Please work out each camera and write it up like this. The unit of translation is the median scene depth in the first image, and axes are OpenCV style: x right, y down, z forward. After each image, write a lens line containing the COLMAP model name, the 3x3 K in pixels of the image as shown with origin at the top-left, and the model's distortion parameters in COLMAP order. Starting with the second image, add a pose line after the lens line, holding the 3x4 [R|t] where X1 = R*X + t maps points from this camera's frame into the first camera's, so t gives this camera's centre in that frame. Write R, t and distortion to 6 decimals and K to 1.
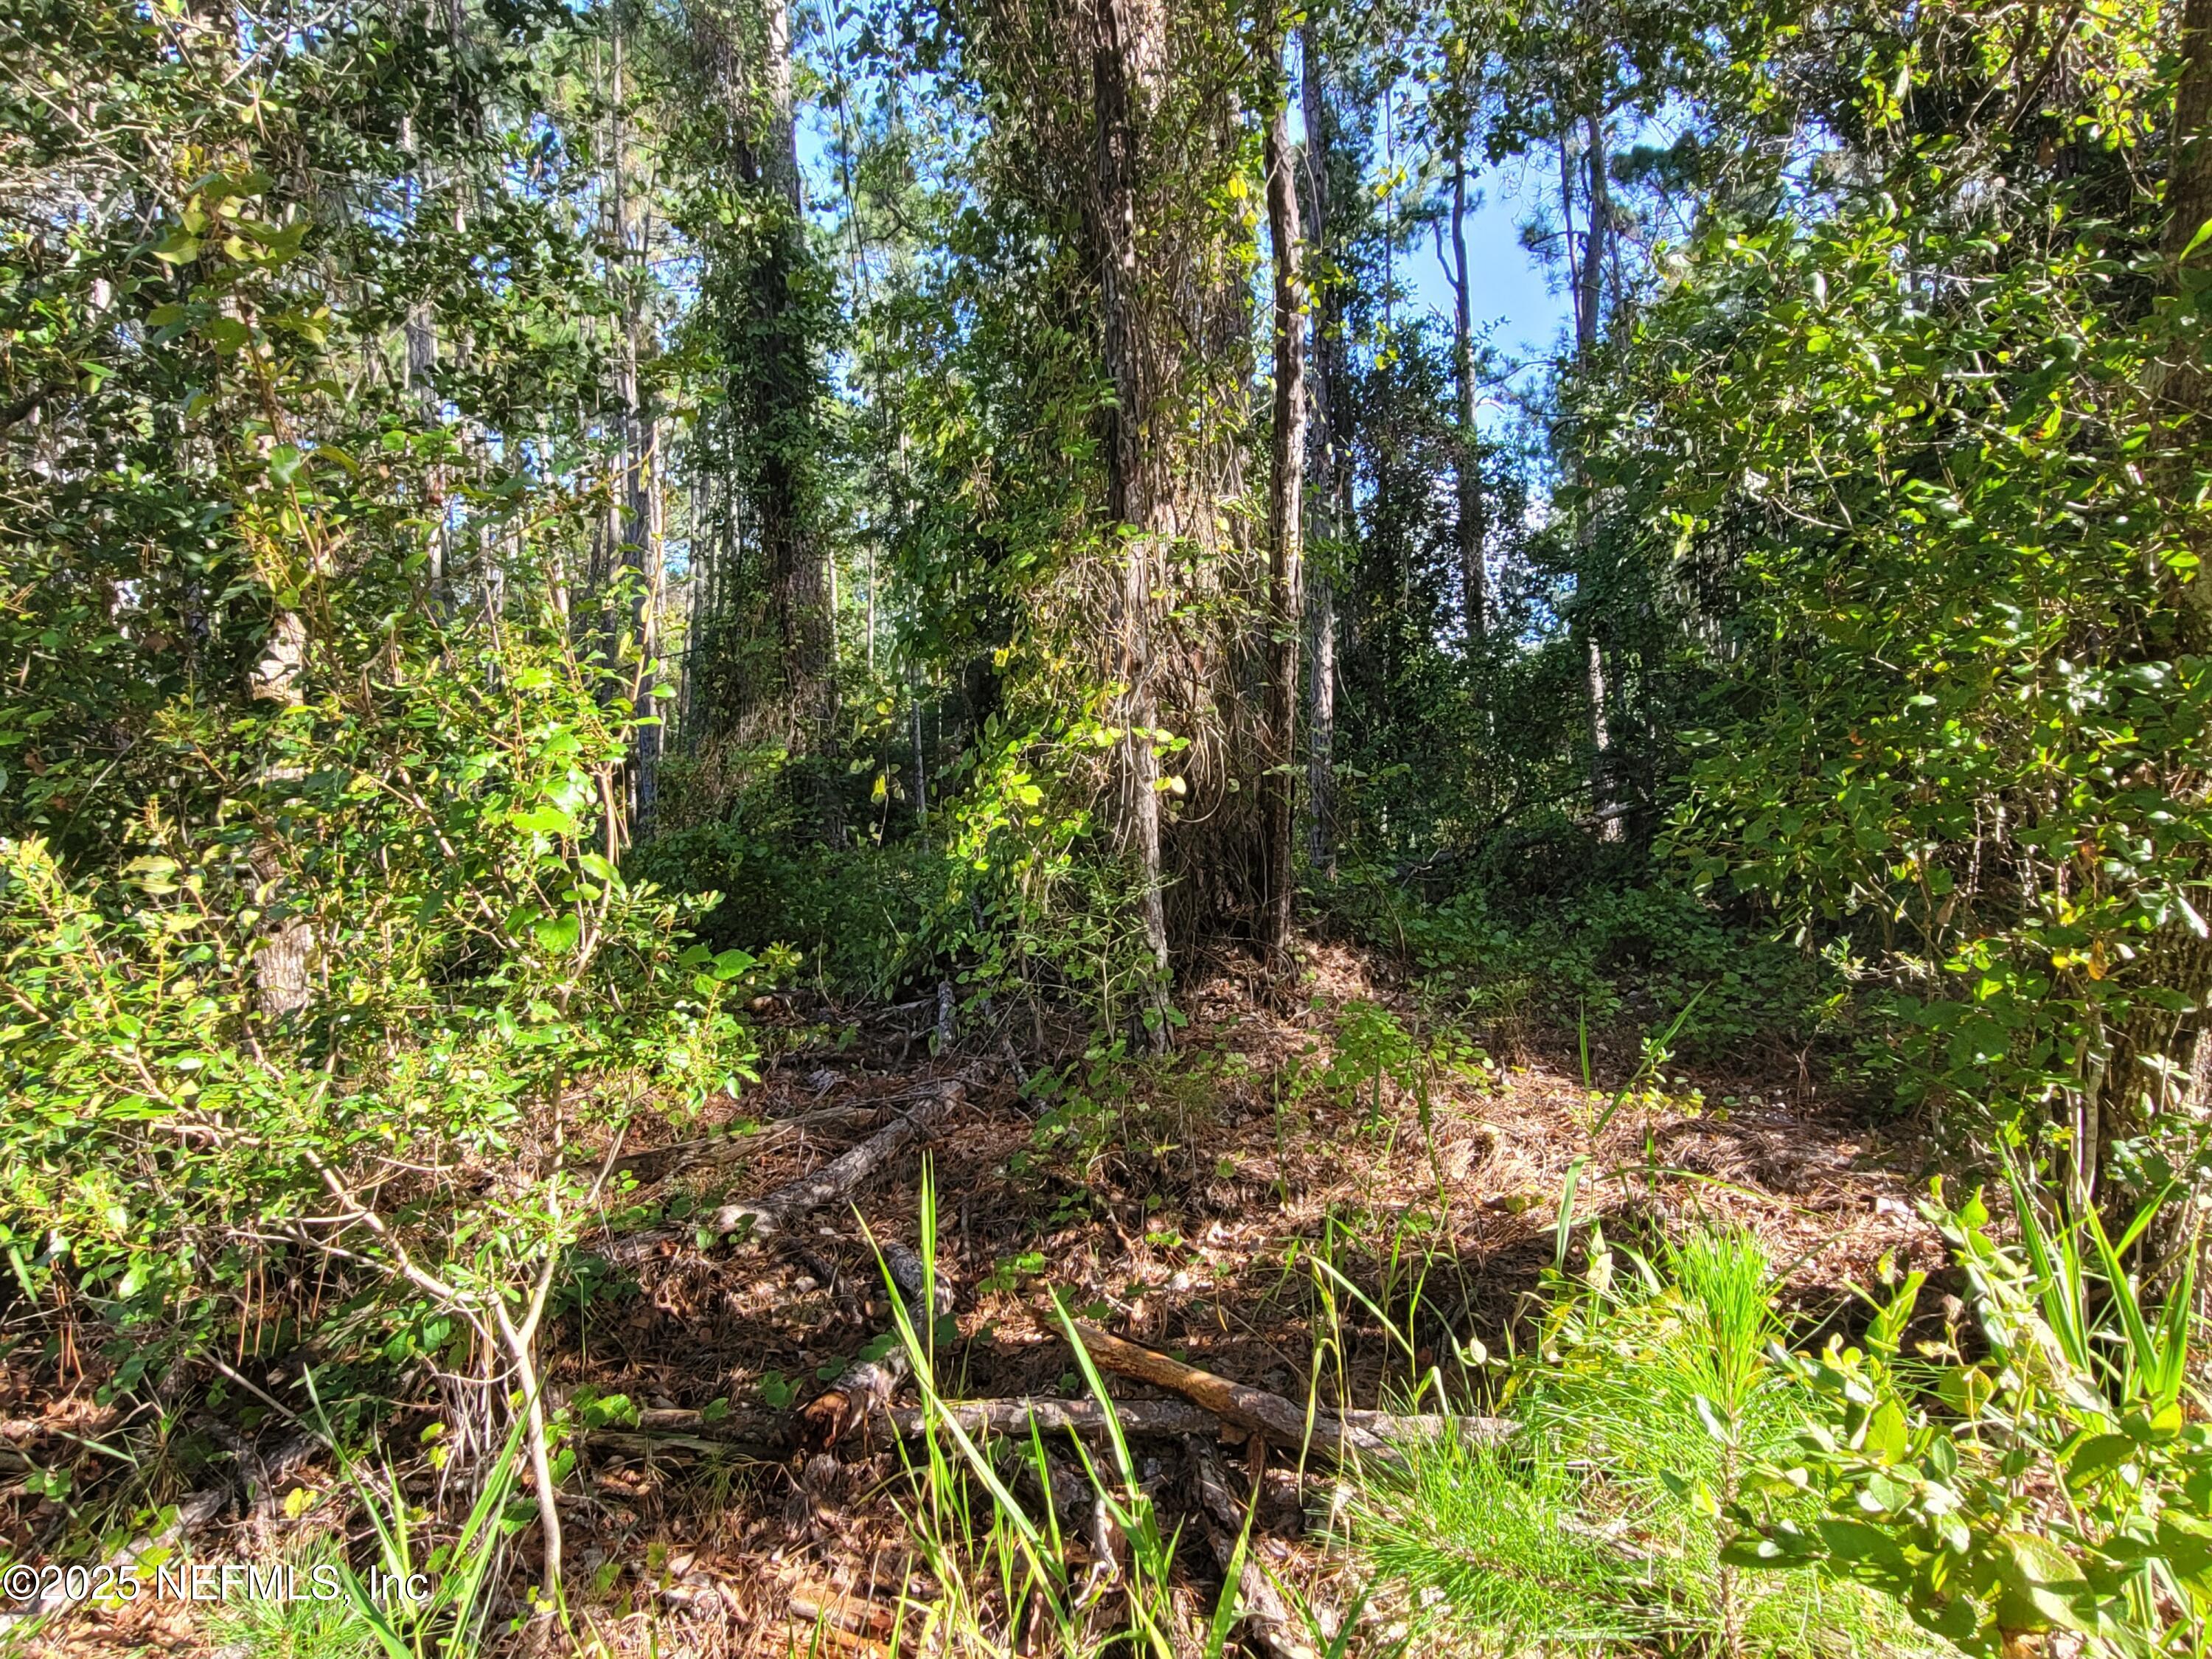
lens RADIAL K [[1338.7, 0, 1100.3], [0, 1338.7, 812.6], [0, 0, 1]] dist [0.005040, 0.001782]
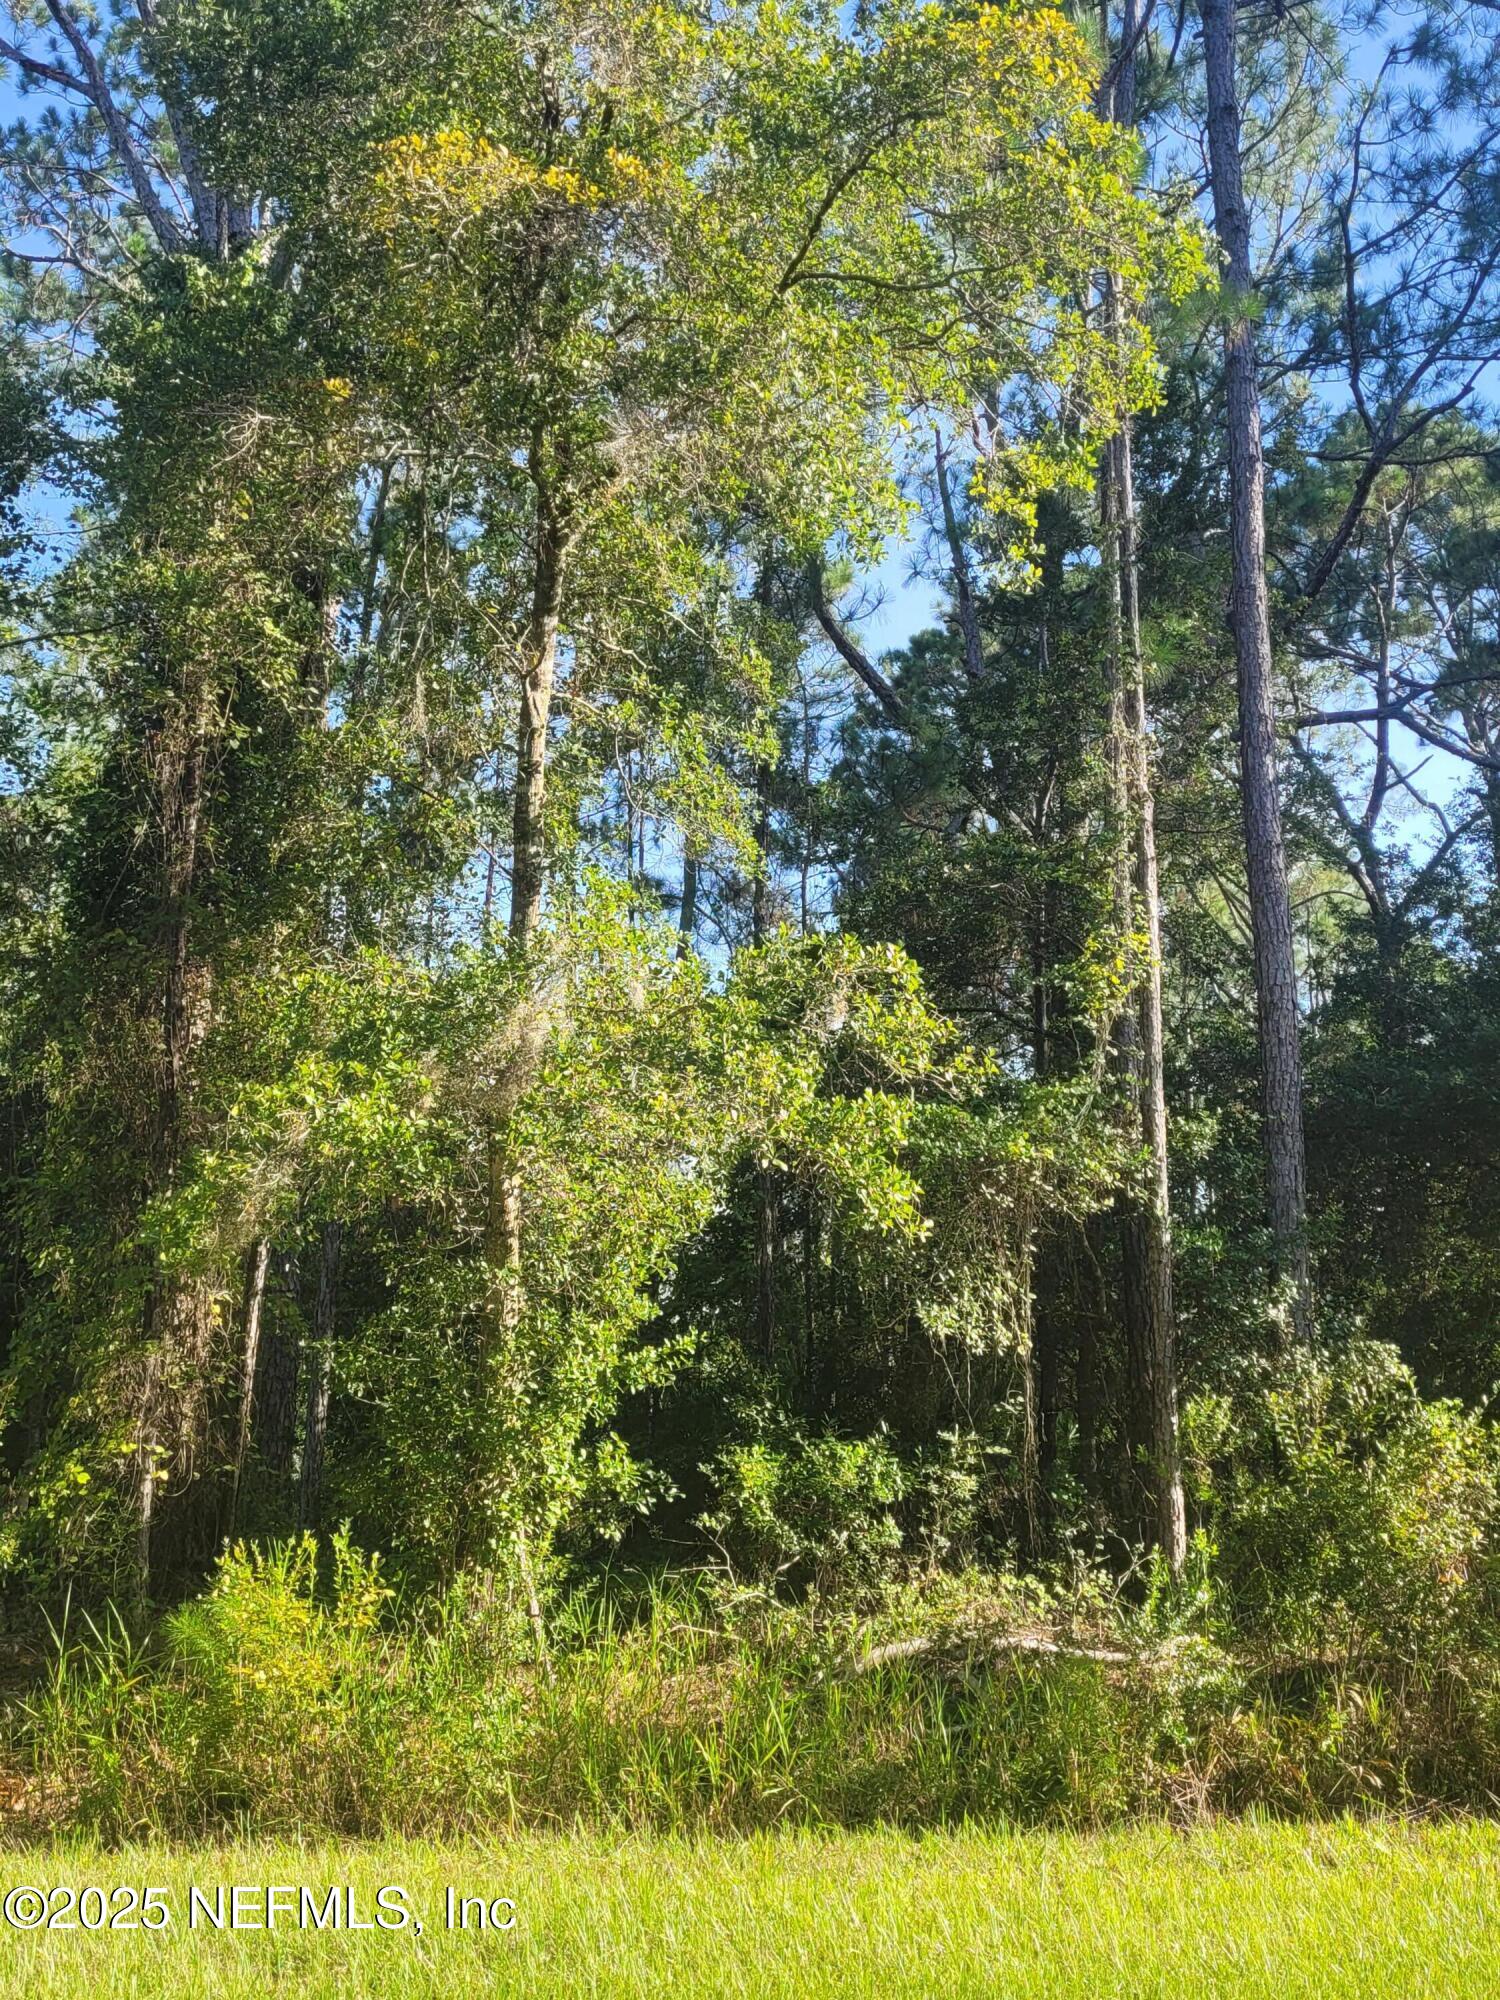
lens RADIAL K [[2108.8, 0, 750.0], [0, 2108.8, 1000.0], [0, 0, 1]] dist [0.091693, -0.128582]
pose [[0.953647, 0.107061, 0.281240, -0.069456], [-0.036802, 0.969050, -0.244105, 0.030764], [-0.298670, 0.222440, 0.928072, -2.129621]]
